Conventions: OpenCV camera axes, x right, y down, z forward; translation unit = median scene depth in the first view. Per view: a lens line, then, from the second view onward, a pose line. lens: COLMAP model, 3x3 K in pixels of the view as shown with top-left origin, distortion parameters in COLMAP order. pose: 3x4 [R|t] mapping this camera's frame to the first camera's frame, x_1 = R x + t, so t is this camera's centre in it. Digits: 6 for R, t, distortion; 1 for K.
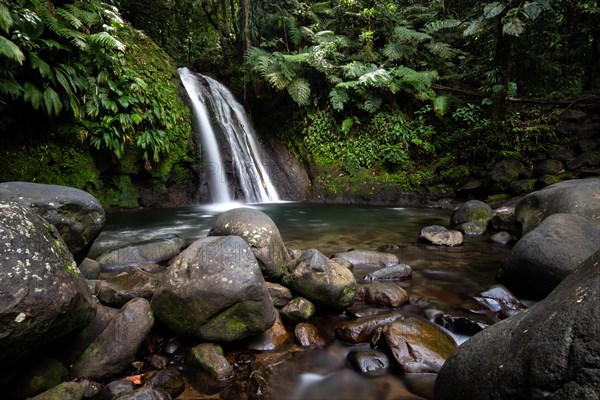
lens RADIAL K [[376.6, 0, 298.2], [0, 376.6, 202.0], [0, 0, 1]] dist [-0.013368, -0.000047]
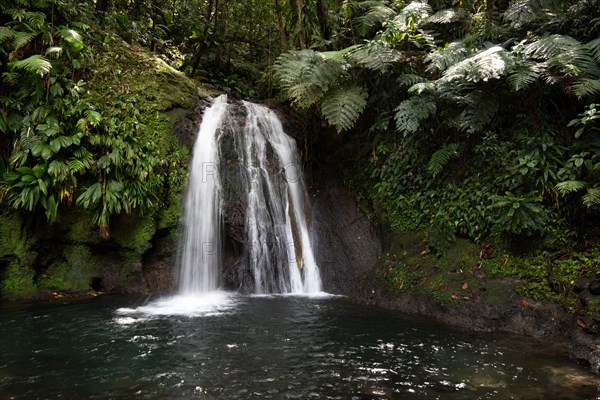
lens RADIAL K [[462.2, 0, 298.9], [0, 462.2, 198.6], [0, 0, 1]] dist [0.021355, 0.013271]
pose [[0.880102, -0.014843, -0.474553, 0.293575], [-0.051133, 0.990734, -0.125820, -0.060868], [0.472024, 0.135000, 0.871188, 0.366586]]
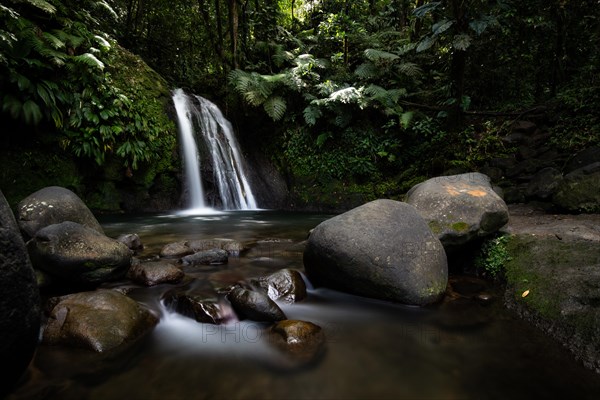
lens RADIAL K [[342.4, 0, 299.8], [0, 342.4, 201.1], [0, 0, 1]] dist [-0.016784, 0.004572]
pose [[0.997364, 0.015849, -0.070813, 0.153432], [-0.019417, 0.998562, -0.049977, 0.022963], [0.069919, 0.051220, 0.996237, 0.035838]]
